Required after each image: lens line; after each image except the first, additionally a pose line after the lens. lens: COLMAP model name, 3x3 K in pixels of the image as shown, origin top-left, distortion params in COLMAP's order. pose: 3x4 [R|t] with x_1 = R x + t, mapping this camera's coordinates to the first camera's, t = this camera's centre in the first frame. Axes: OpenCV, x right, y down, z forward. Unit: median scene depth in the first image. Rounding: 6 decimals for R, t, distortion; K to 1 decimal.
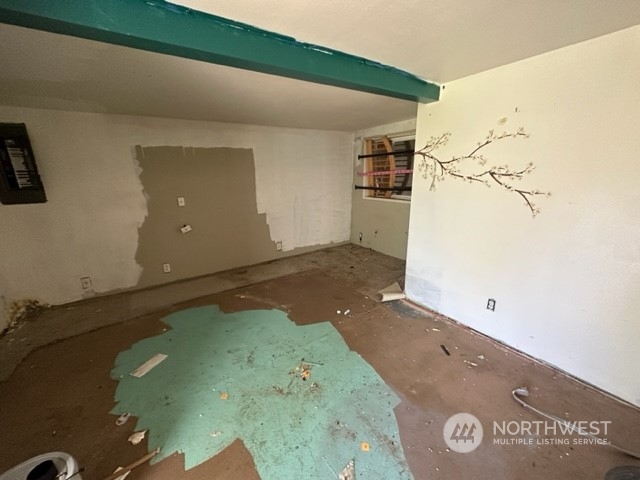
lens RADIAL K [[257.7, 0, 323.7], [0, 257.7, 242.0], [0, 0, 1]] dist [0.000272, 0.000033]
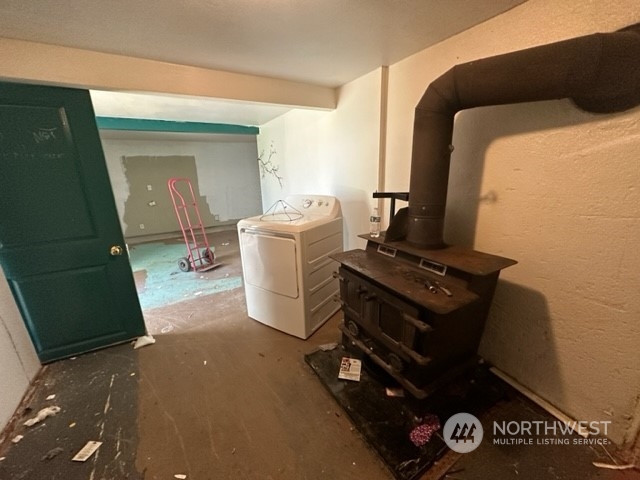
lens RADIAL K [[257.7, 0, 317.3], [0, 257.7, 239.9], [0, 0, 1]] dist [0.000272, 0.000033]
pose [[0.998284, 0.007327, -0.058094, 0.656258], [-0.007298, 0.999973, 0.000709, 0.180658], [0.058098, -0.000284, 0.998311, -0.643685]]
